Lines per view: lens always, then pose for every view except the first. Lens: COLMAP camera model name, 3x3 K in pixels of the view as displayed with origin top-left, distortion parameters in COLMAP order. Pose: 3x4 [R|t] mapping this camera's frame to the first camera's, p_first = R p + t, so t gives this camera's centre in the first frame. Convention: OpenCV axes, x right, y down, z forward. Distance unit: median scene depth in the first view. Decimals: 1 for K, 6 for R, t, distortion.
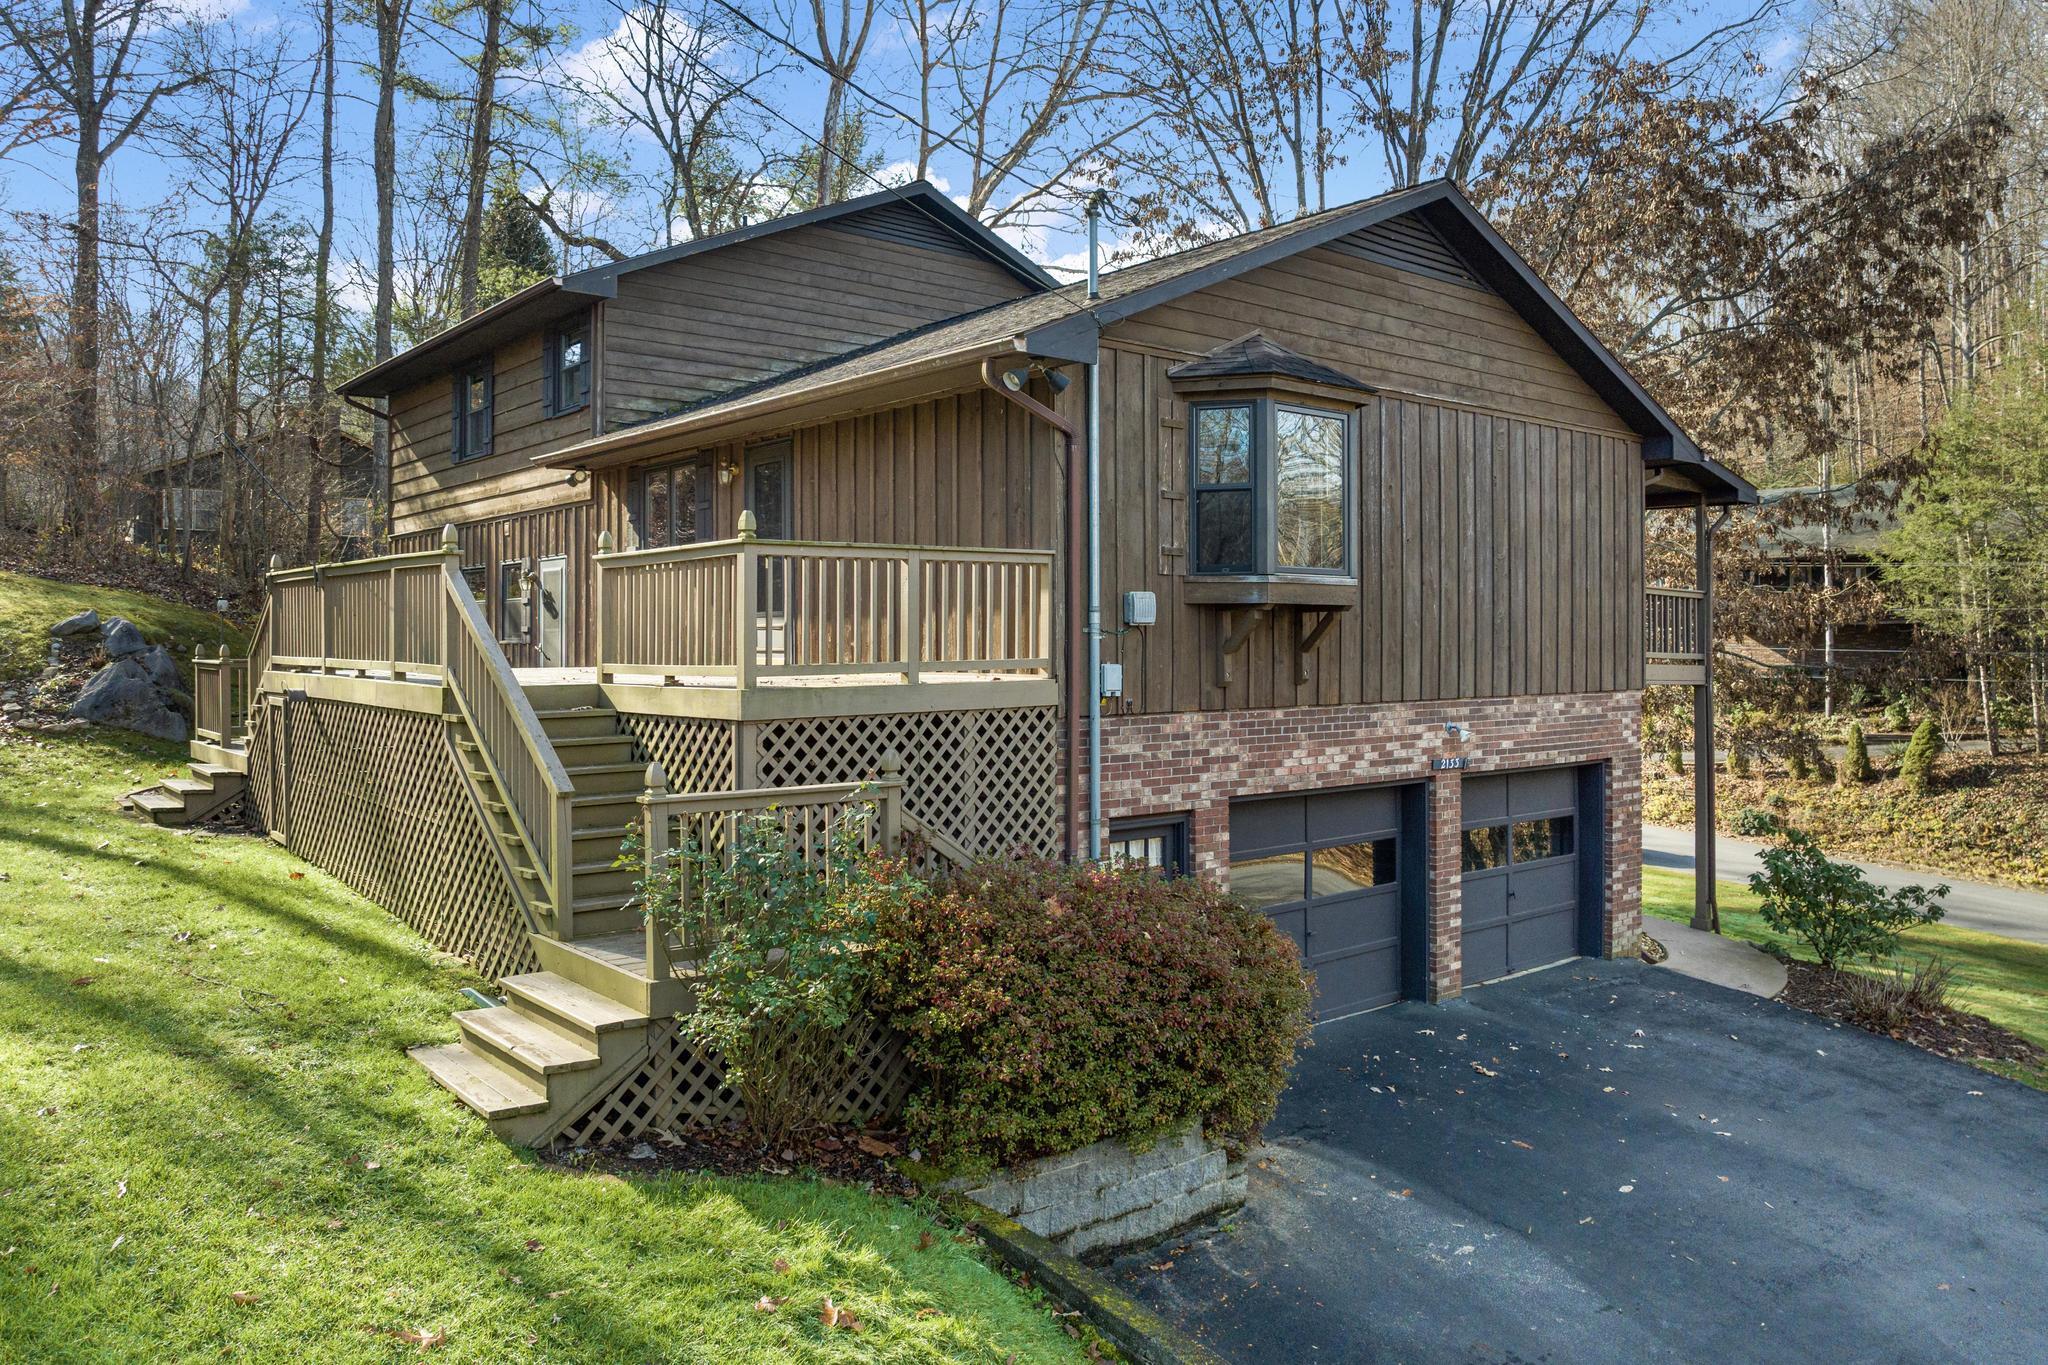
lens RADIAL K [[1448.0, 0, 1025.9], [0, 1448.0, 642.9], [0, 0, 1]] dist [0.007068, 0.000881]
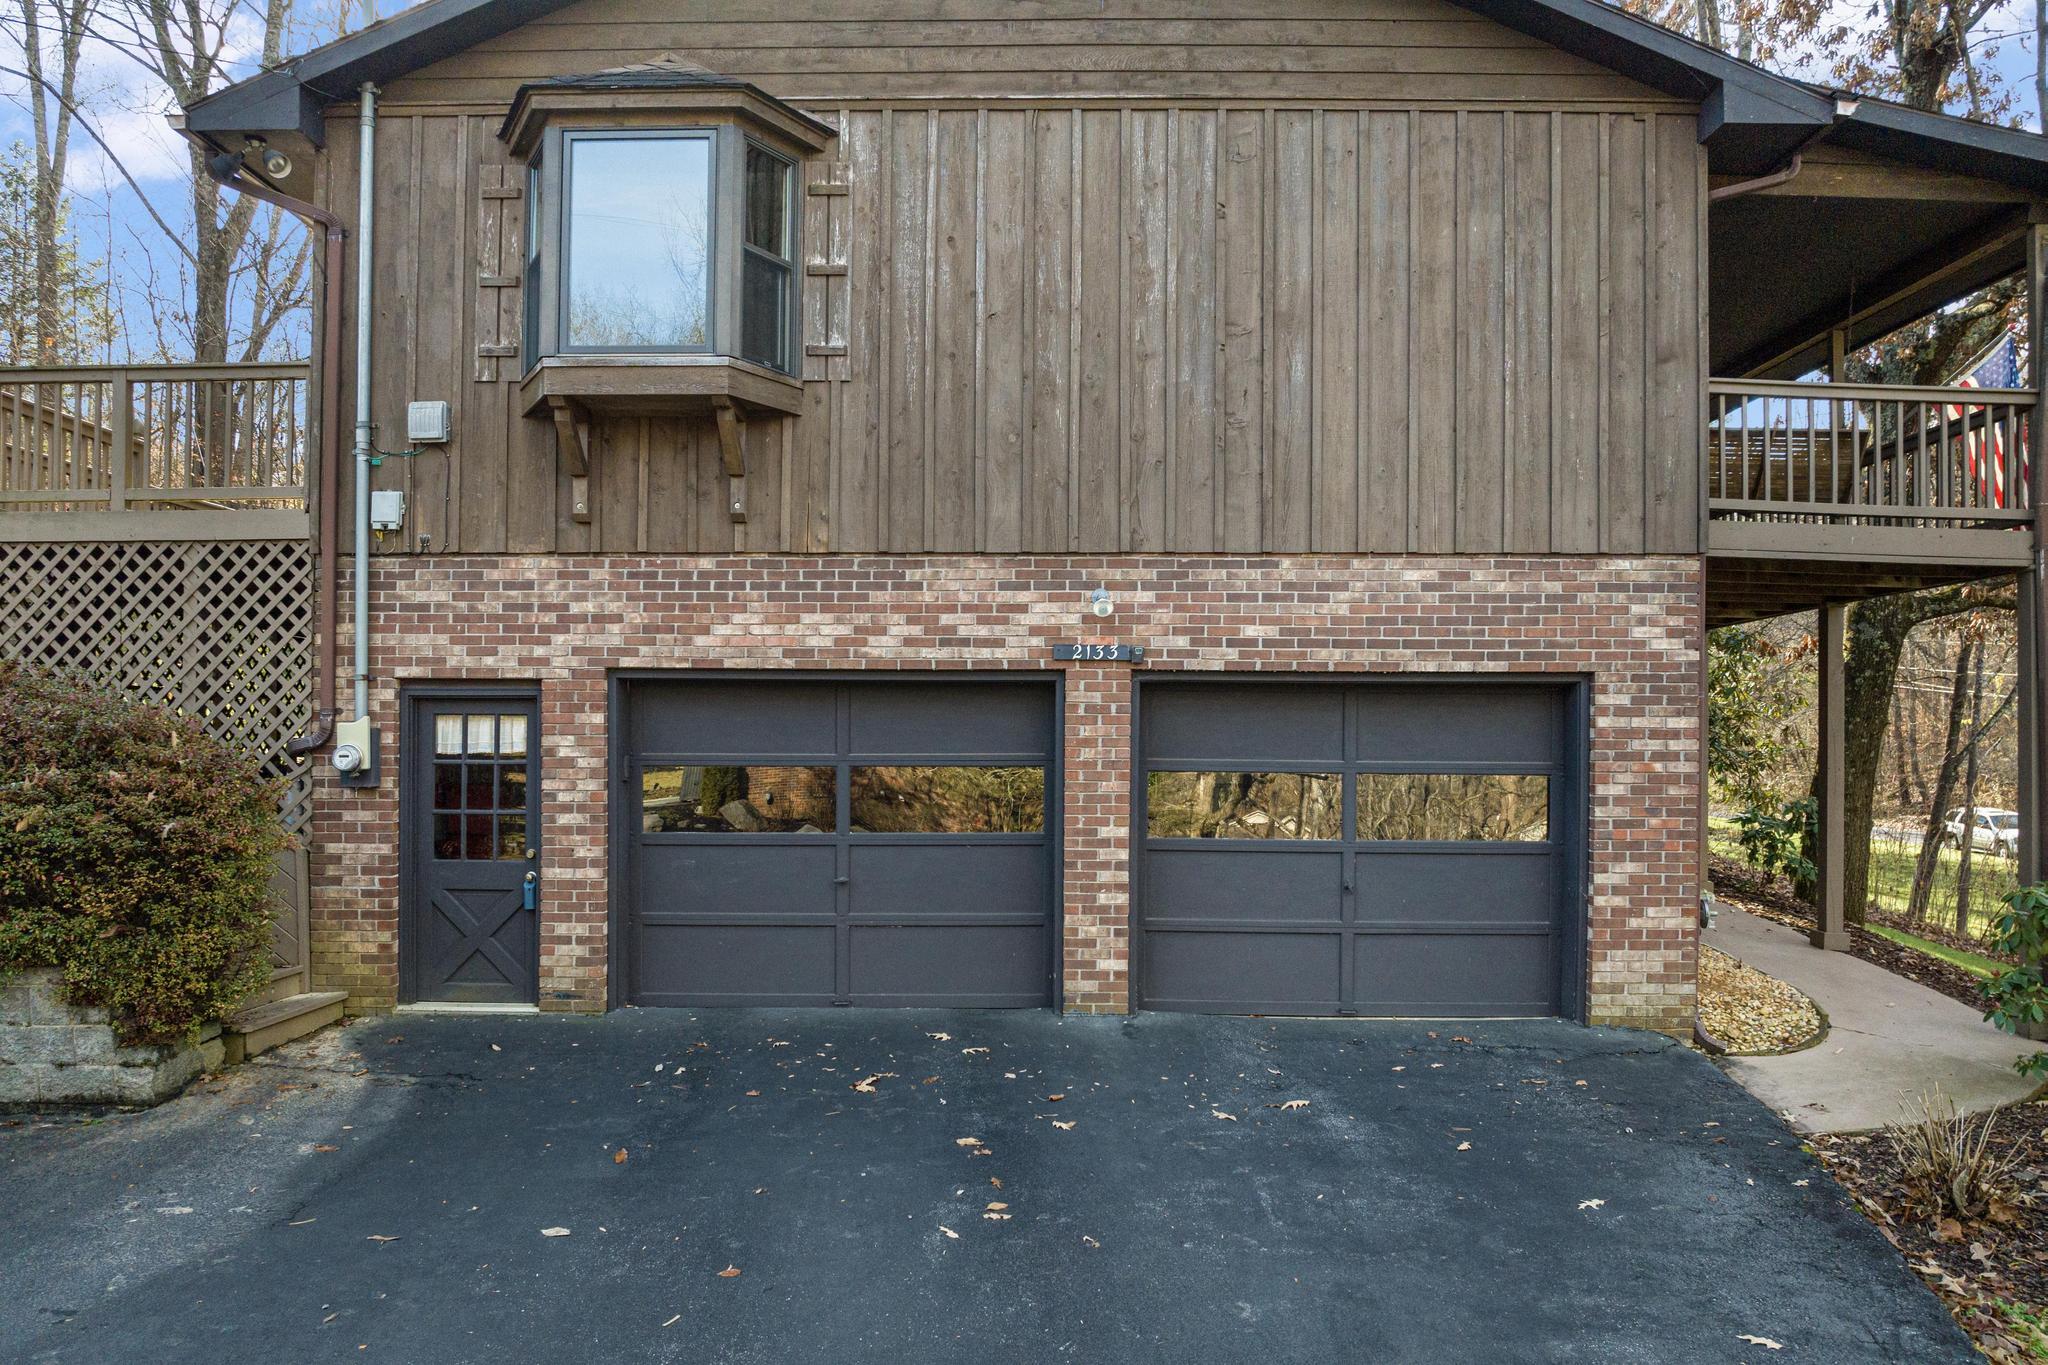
lens RADIAL K [[1411.3, 0, 1024.1], [0, 1411.3, 763.1], [0, 0, 1]] dist [-0.003772, 0.003331]
pose [[0.753733, 0.003561, -0.657171, 0.764631], [-0.006820, 0.999974, -0.002404, 0.150425], [0.657145, 0.006294, 0.753738, 0.557620]]
